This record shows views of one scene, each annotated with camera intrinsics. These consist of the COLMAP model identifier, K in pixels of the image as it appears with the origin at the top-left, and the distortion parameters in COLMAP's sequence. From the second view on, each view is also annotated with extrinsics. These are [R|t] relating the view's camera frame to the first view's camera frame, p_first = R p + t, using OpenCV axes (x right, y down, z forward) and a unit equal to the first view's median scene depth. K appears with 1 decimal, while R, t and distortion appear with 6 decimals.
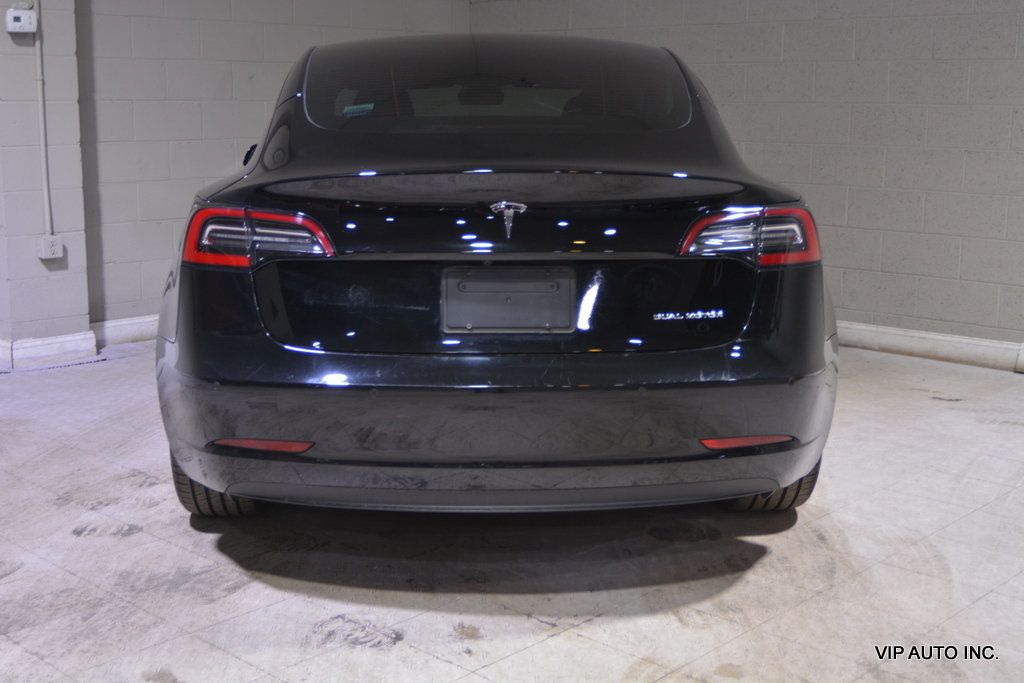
lens RADIAL K [[1290.8, 0, 510.2], [0, 1290.8, 337.2], [0, 0, 1]] dist [-0.062160, 0.000000]
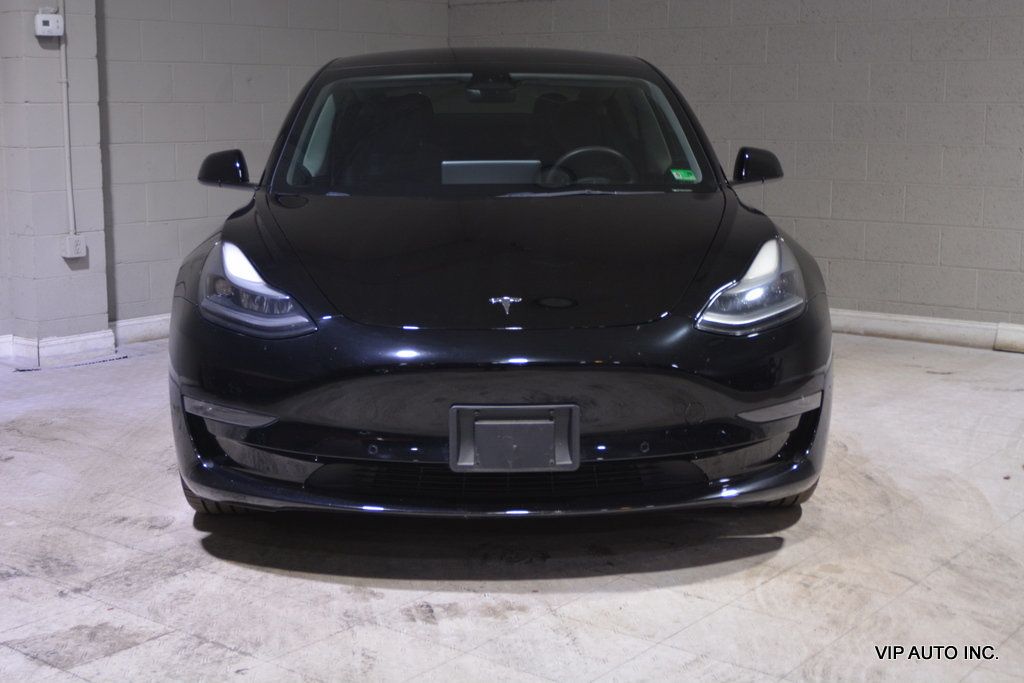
lens RADIAL K [[1399.1, 0, 516.5], [0, 1399.1, 338.2], [0, 0, 1]] dist [-0.056955, 0.000000]
pose [[0.995887, -0.019386, 0.088506, -0.108019], [0.020781, 0.999673, -0.014870, 0.026045], [-0.088189, 0.016648, 0.995965, -0.129646]]
